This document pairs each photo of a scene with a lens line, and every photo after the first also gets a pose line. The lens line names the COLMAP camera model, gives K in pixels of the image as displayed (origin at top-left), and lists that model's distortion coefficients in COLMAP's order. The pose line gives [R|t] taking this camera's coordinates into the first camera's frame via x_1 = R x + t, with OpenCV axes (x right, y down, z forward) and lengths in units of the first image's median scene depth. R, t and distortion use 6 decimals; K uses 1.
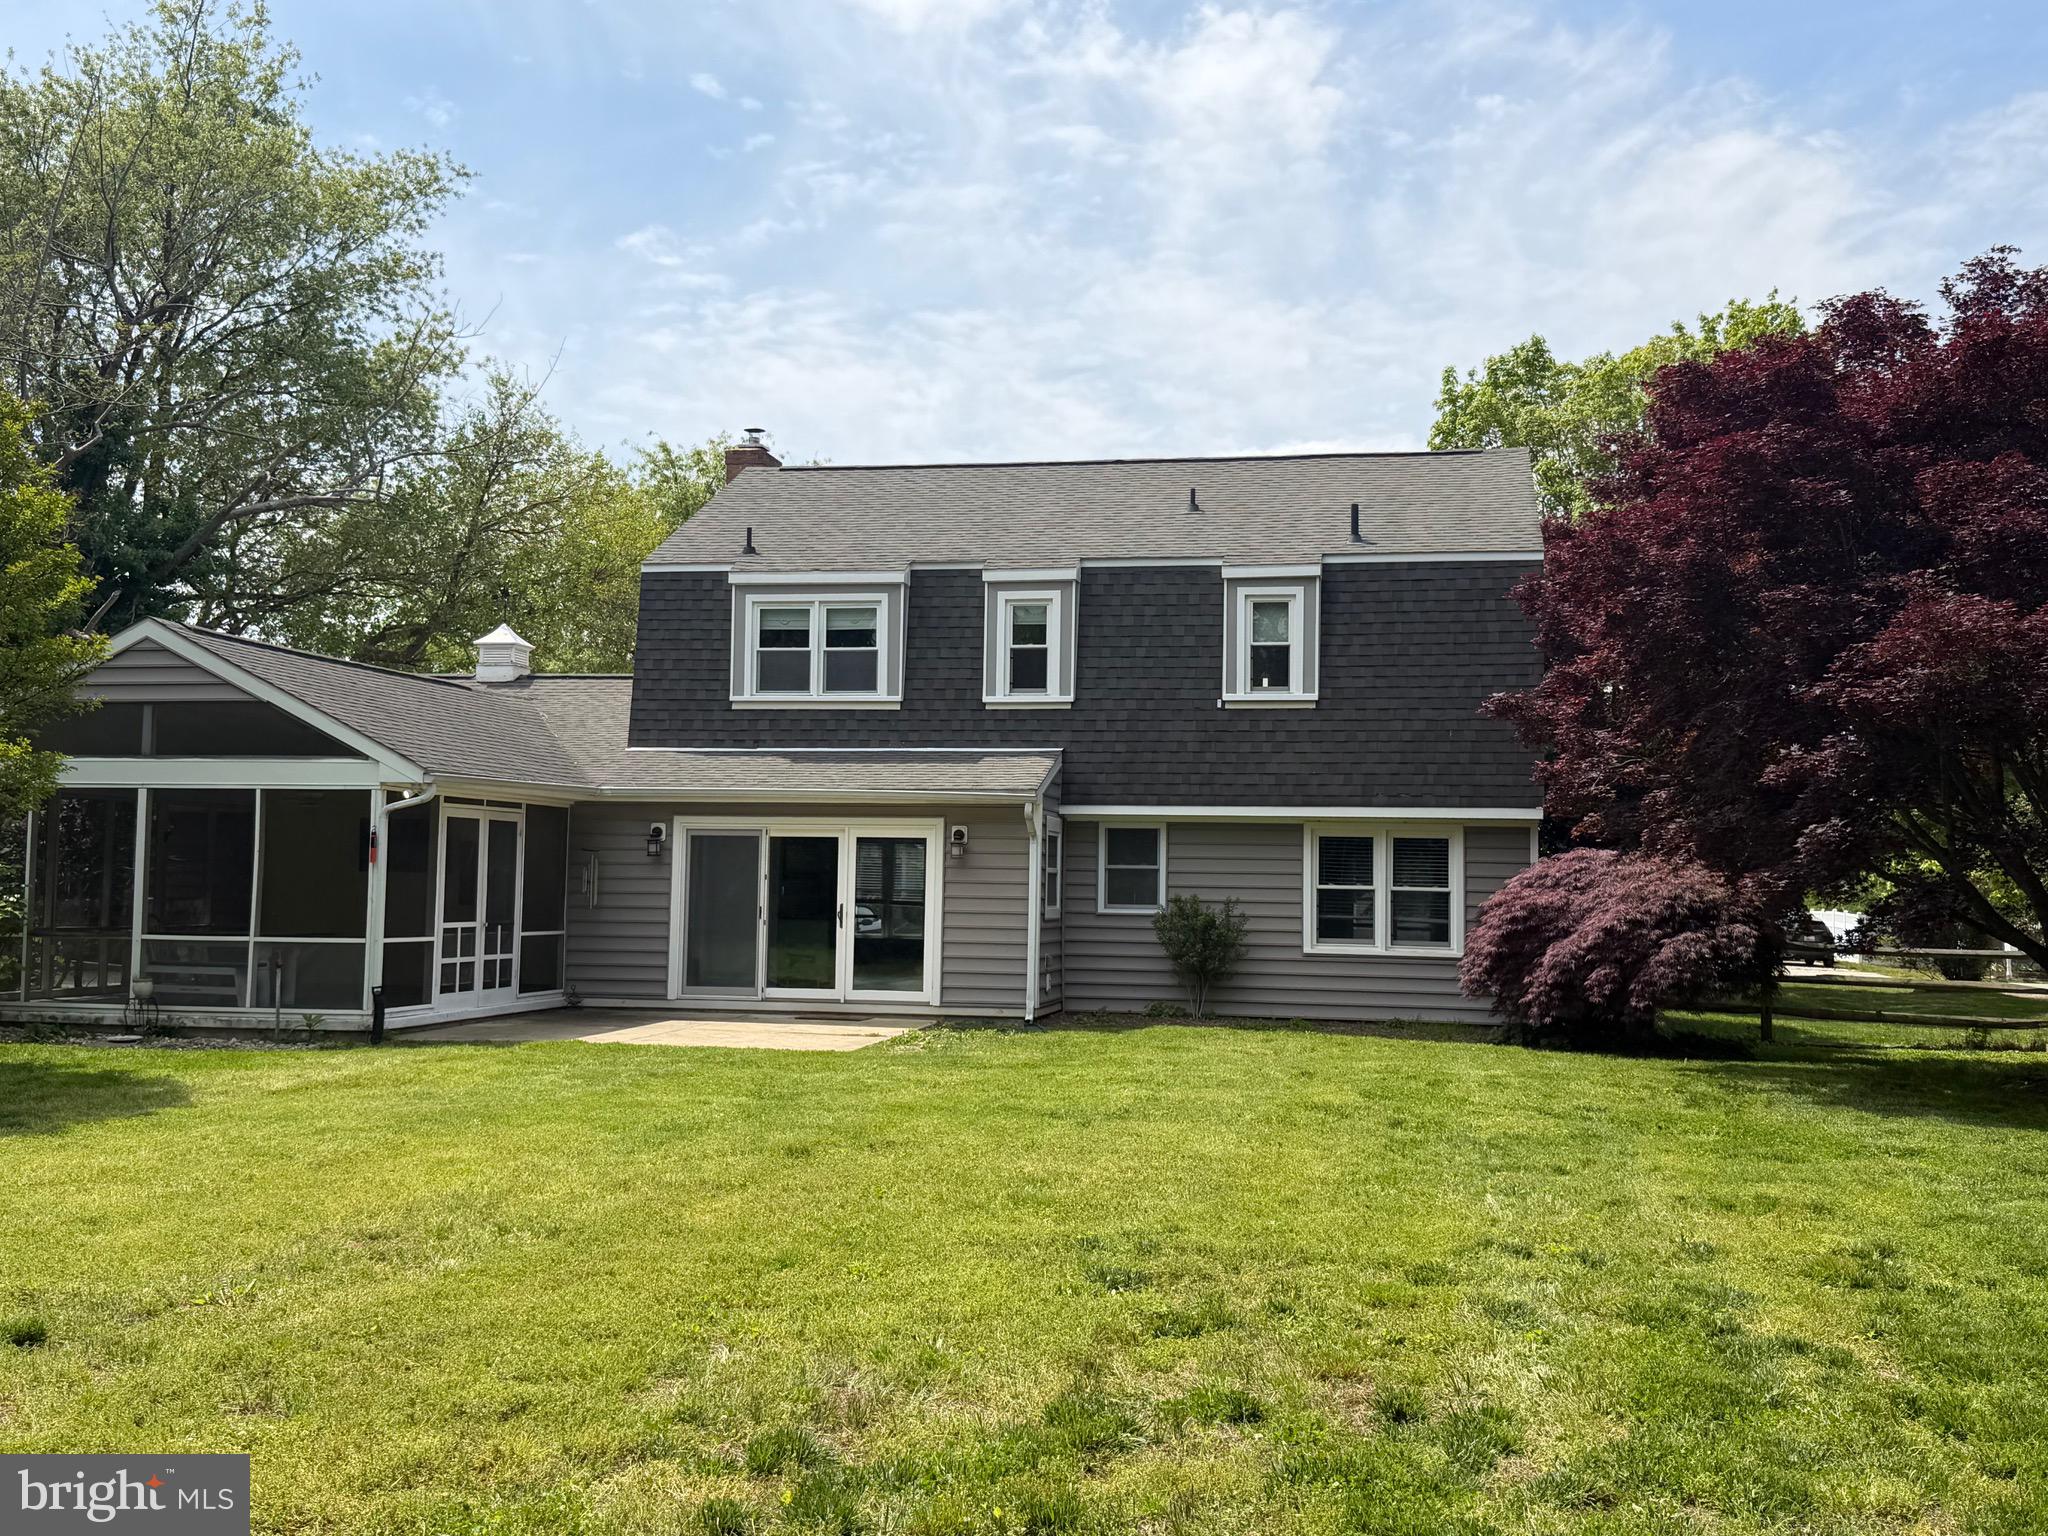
lens RADIAL K [[2147.7, 0, 1025.5], [0, 2147.7, 766.4], [0, 0, 1]] dist [0.013230, 0.000000]
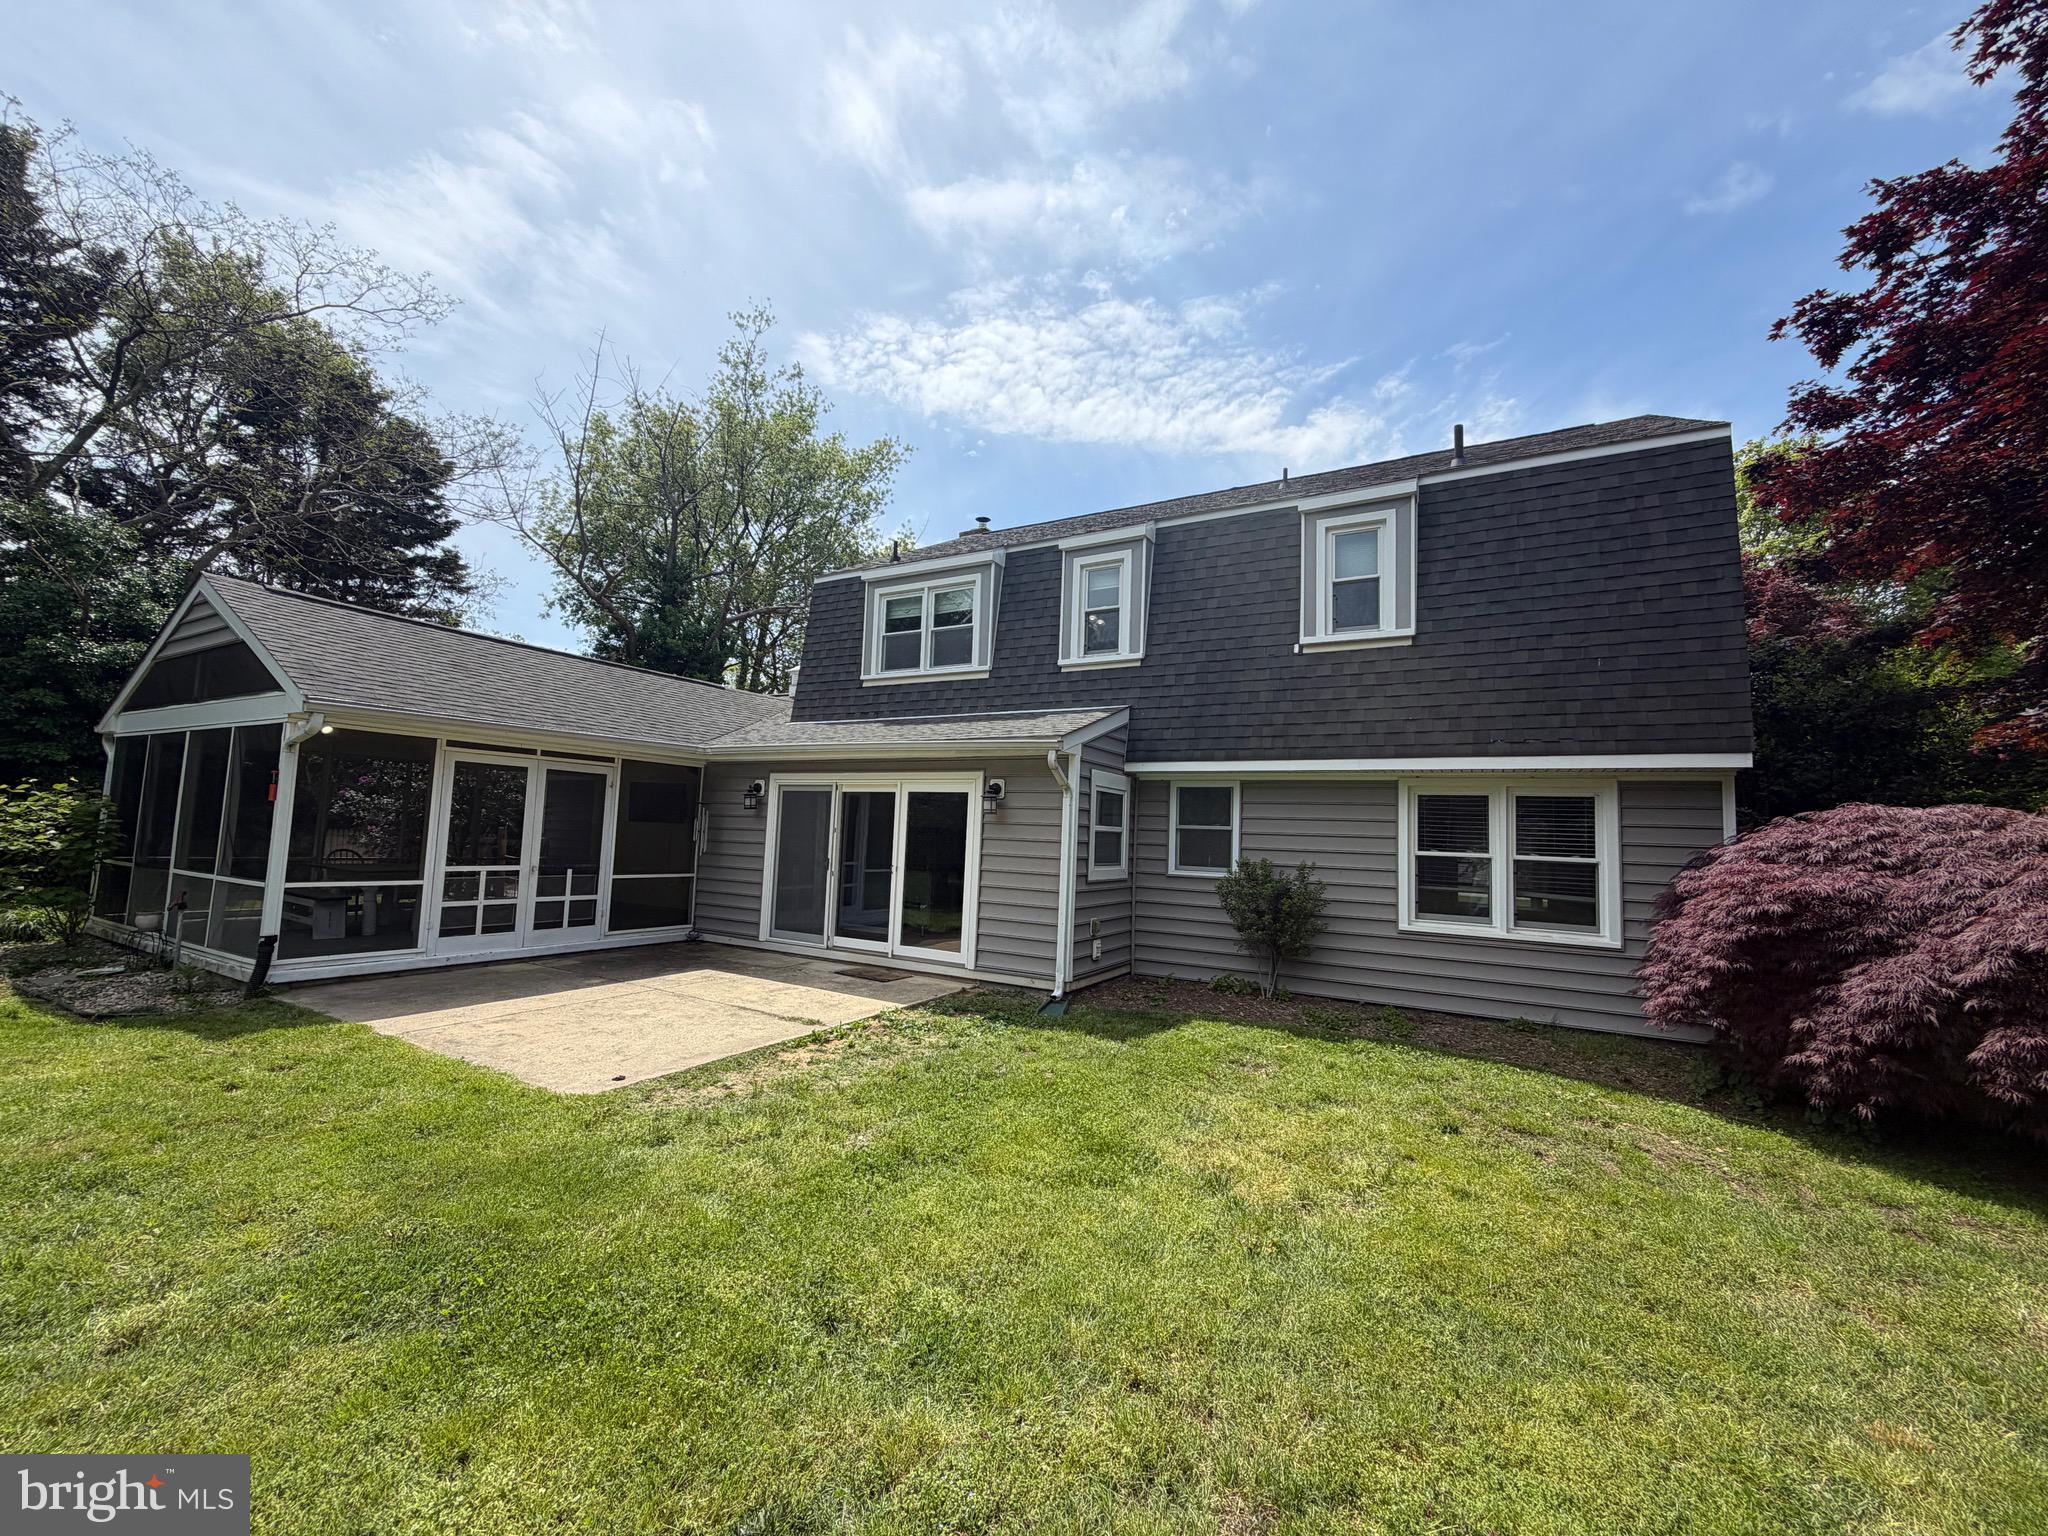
lens RADIAL K [[827.9, 0, 1010.6], [0, 827.9, 777.4], [0, 0, 1]] dist [-0.015643, -0.000124]
pose [[0.942014, -0.003856, -0.335550, 0.094490], [-0.004203, 0.999720, -0.023286, 0.034339], [0.335546, 0.023346, 0.941734, 0.638444]]
